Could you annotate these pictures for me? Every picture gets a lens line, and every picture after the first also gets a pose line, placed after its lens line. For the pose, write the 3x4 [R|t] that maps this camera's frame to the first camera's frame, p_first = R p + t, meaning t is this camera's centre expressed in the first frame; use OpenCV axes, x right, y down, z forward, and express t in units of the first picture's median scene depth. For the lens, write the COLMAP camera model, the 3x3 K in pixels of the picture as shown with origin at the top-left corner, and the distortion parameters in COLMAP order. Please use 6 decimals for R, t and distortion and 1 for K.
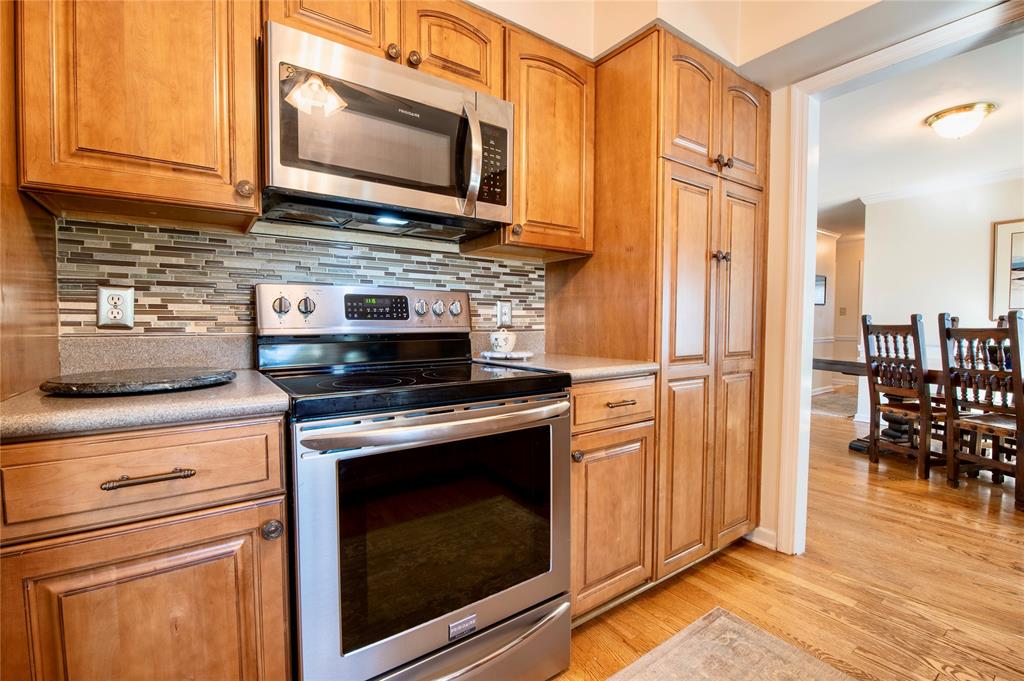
lens RADIAL K [[438.5, 0, 504.1], [0, 438.5, 341.4], [0, 0, 1]] dist [-0.013620, -0.002782]
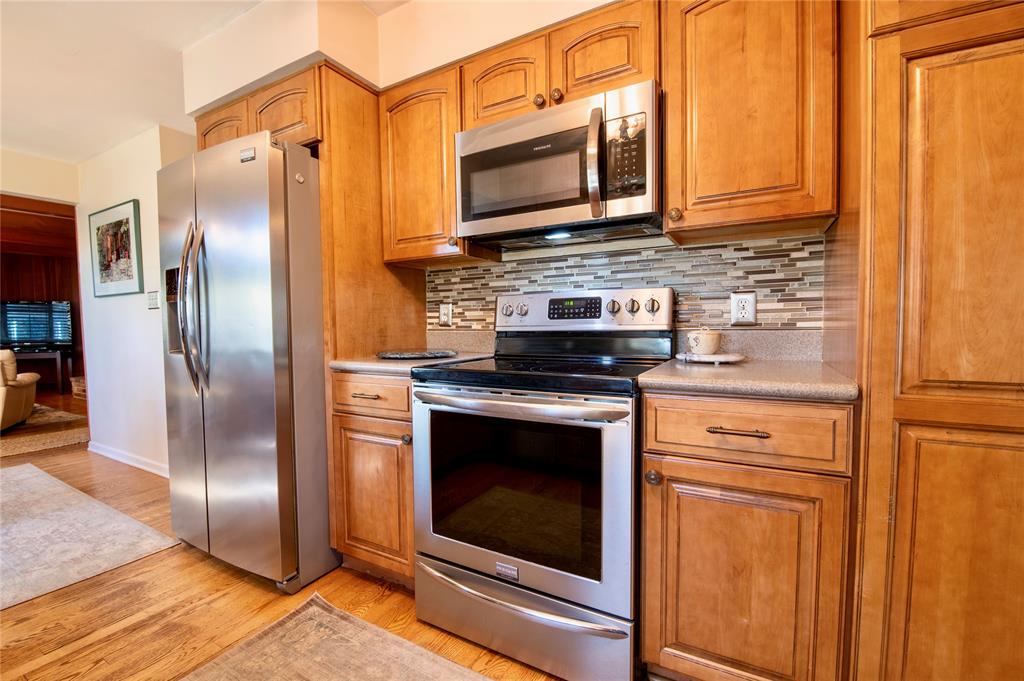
lens RADIAL K [[438.5, 0, 502.8], [0, 438.5, 342.4], [0, 0, 1]] dist [-0.013620, -0.002782]
pose [[0.434335, 0.035084, -0.900068, 0.762808], [-0.024392, 0.999333, 0.027182, -0.015015], [0.900421, 0.010148, 0.434901, 0.351133]]
